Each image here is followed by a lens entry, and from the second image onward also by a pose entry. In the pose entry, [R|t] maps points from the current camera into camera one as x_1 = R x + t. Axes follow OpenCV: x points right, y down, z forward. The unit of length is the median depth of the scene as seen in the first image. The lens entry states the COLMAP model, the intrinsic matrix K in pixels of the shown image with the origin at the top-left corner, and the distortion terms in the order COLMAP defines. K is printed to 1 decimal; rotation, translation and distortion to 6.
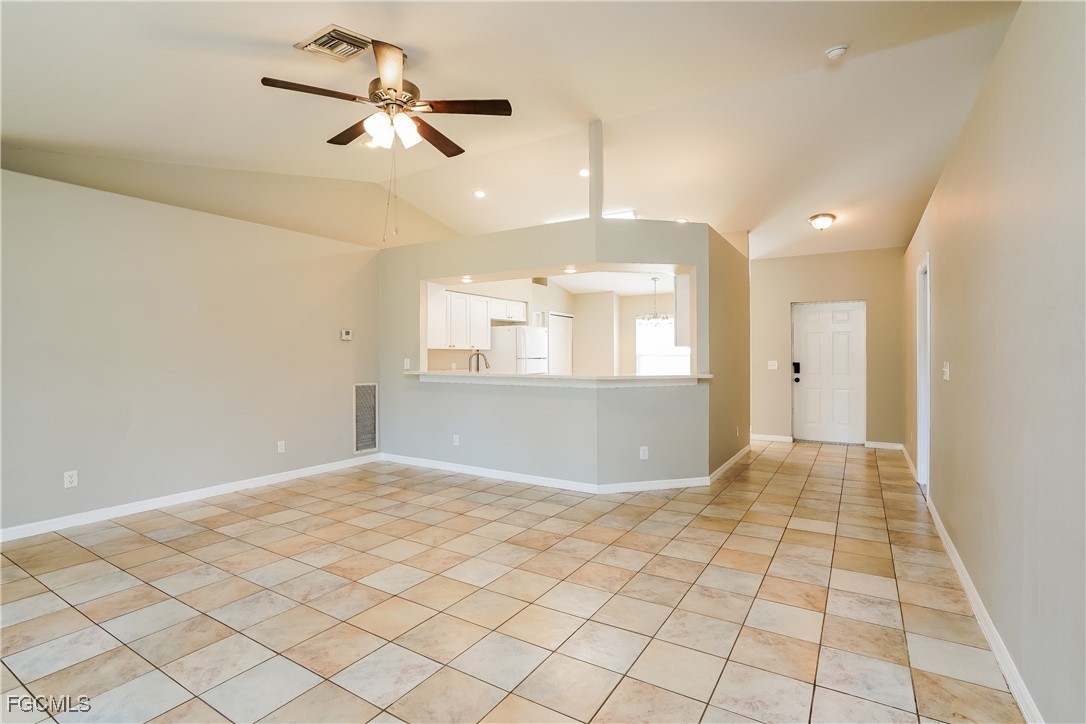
lens RADIAL K [[509.8, 0, 543.0], [0, 509.8, 362.0], [0, 0, 1]] dist [-0.002628, 0.000335]
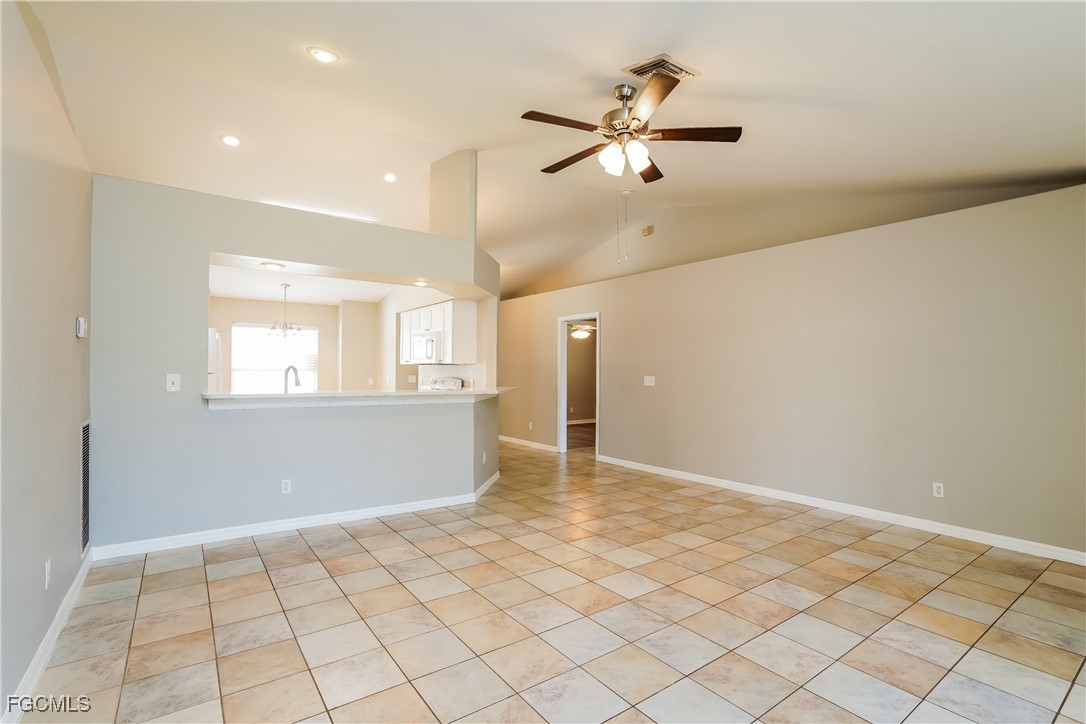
lens RADIAL K [[490.5, 0, 541.6], [0, 490.5, 380.0], [0, 0, 1]] dist [-0.002841, -0.000334]
pose [[0.366841, 0.001665, 0.930282, -0.949041], [-0.009461, 0.999953, 0.001941, -0.001538], [-0.930235, -0.009513, 0.366840, 0.579315]]
